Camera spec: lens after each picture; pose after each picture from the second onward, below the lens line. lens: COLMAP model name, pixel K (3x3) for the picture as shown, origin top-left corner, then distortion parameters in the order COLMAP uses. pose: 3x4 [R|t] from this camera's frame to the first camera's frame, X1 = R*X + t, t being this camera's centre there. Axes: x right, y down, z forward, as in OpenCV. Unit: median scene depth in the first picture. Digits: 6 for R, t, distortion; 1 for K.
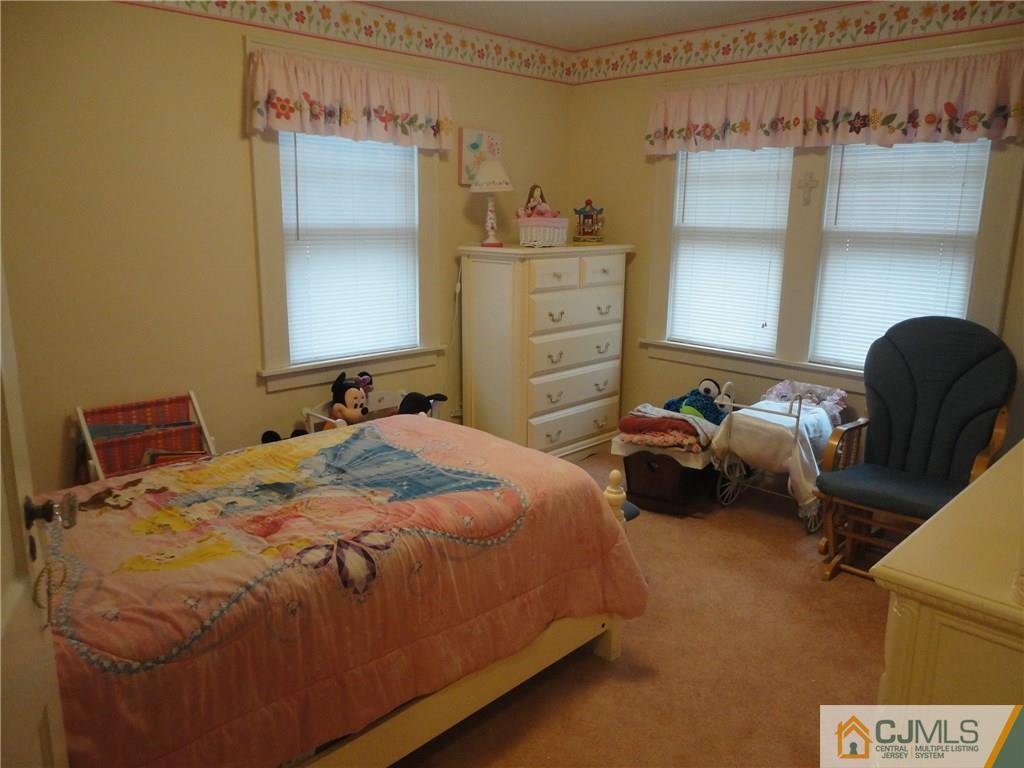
lens RADIAL K [[753.5, 0, 511.0], [0, 753.5, 380.6], [0, 0, 1]] dist [0.001942, 0.005999]
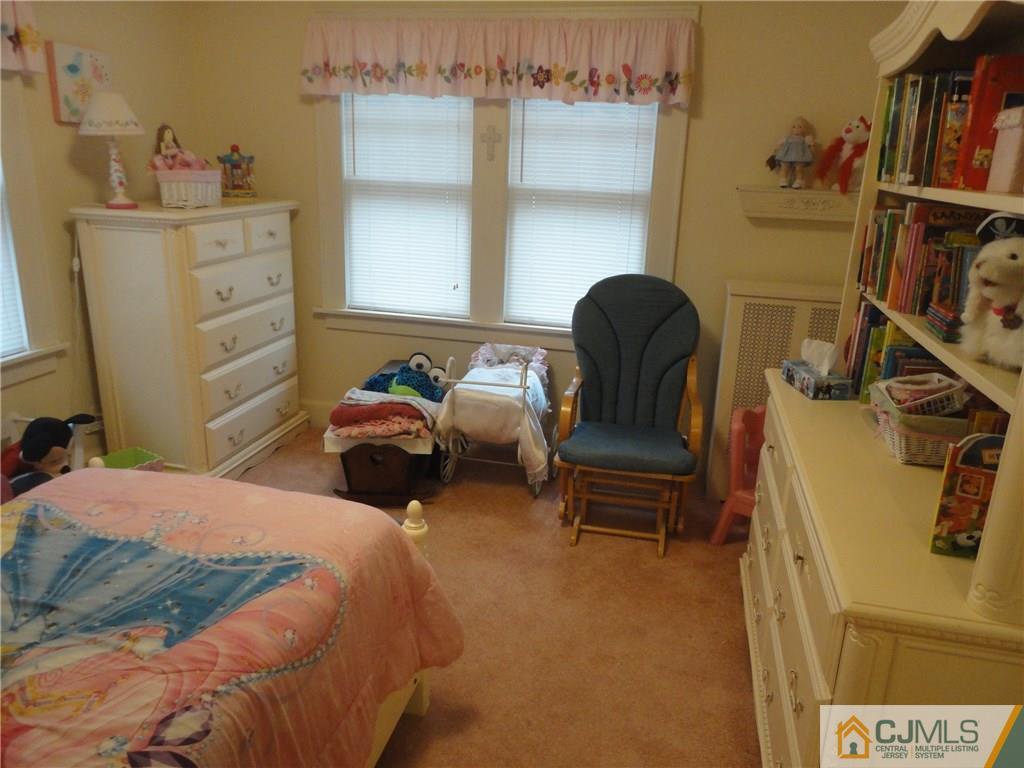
lens RADIAL K [[753.5, 0, 511.0], [0, 753.5, 380.6], [0, 0, 1]] dist [0.001942, 0.005999]
pose [[0.852176, -0.136322, 0.505186, -0.113086], [0.091951, 0.989457, 0.111892, -0.062931], [-0.515113, -0.048900, 0.855726, 0.160247]]
